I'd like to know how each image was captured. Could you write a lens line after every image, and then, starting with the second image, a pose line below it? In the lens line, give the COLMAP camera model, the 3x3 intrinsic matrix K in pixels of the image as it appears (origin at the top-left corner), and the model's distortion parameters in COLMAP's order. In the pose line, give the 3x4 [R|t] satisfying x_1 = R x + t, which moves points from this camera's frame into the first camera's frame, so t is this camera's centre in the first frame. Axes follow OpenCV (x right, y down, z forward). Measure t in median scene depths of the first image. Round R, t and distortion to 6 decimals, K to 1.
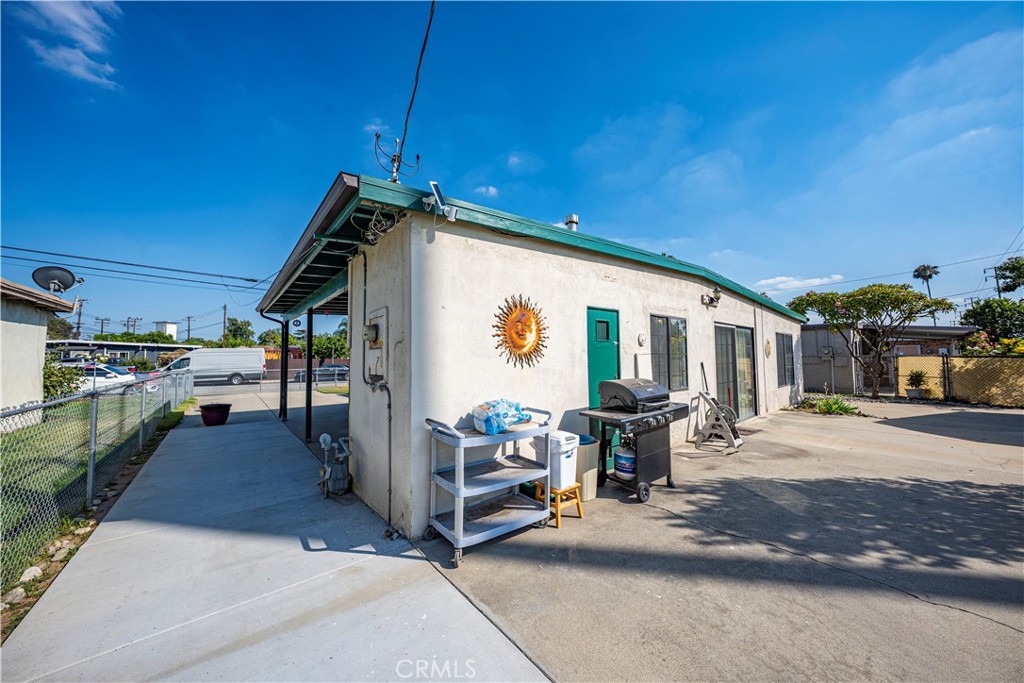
lens RADIAL K [[347.3, 0, 514.3], [0, 347.3, 339.5], [0, 0, 1]] dist [-0.000921, -0.000013]
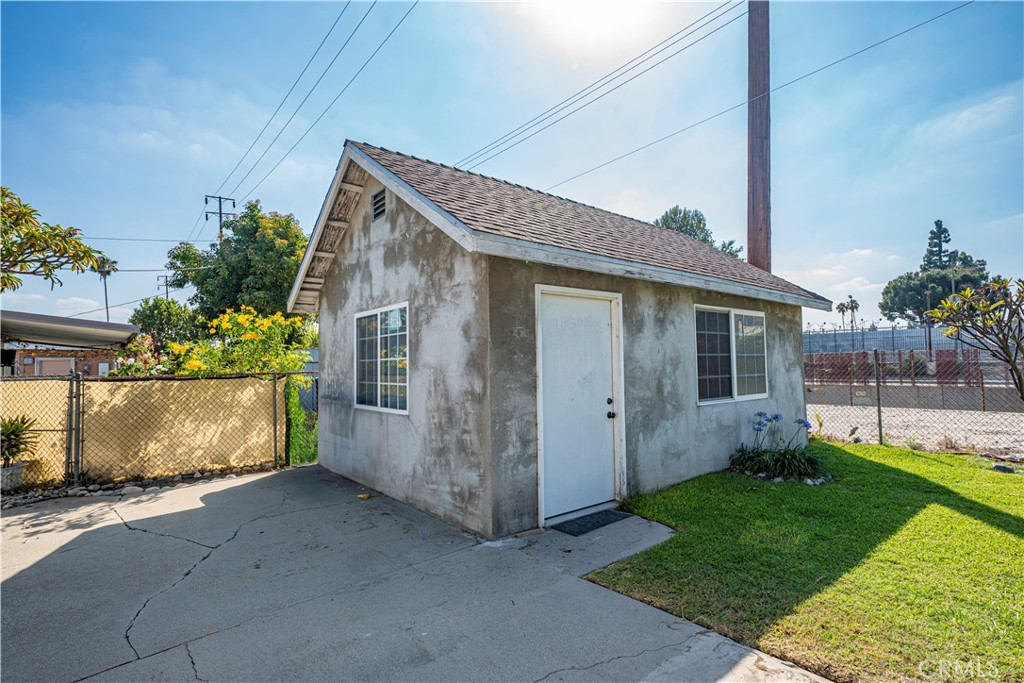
lens RADIAL K [[518.9, 0, 512.9], [0, 518.9, 342.6], [0, 0, 1]] dist [0.006465, 0.001242]
pose [[0.028580, 0.048224, 0.998428, 0.609766], [-0.039913, 0.998094, -0.047066, 0.011299], [-0.998794, -0.038505, 0.030450, 0.440023]]
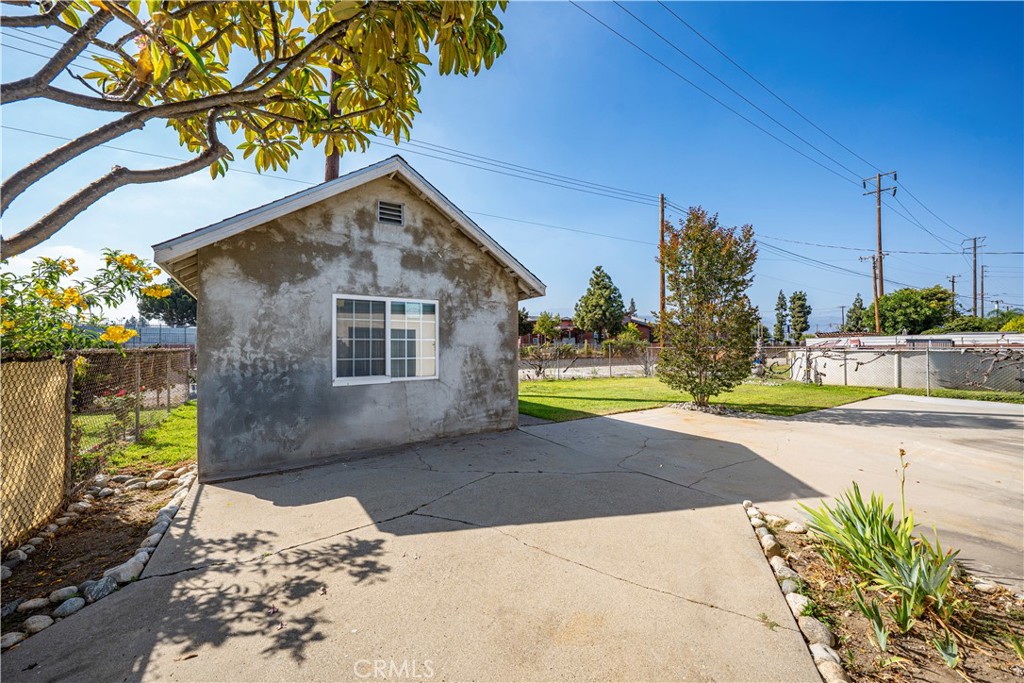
lens RADIAL K [[397.5, 0, 513.6], [0, 397.5, 344.9], [0, 0, 1]] dist [-0.000414, -0.000003]
pose [[-0.994552, 0.011673, 0.103589, 1.134130], [0.004687, 0.997713, -0.067429, 0.075112], [-0.104140, -0.066576, -0.992332, 1.471621]]
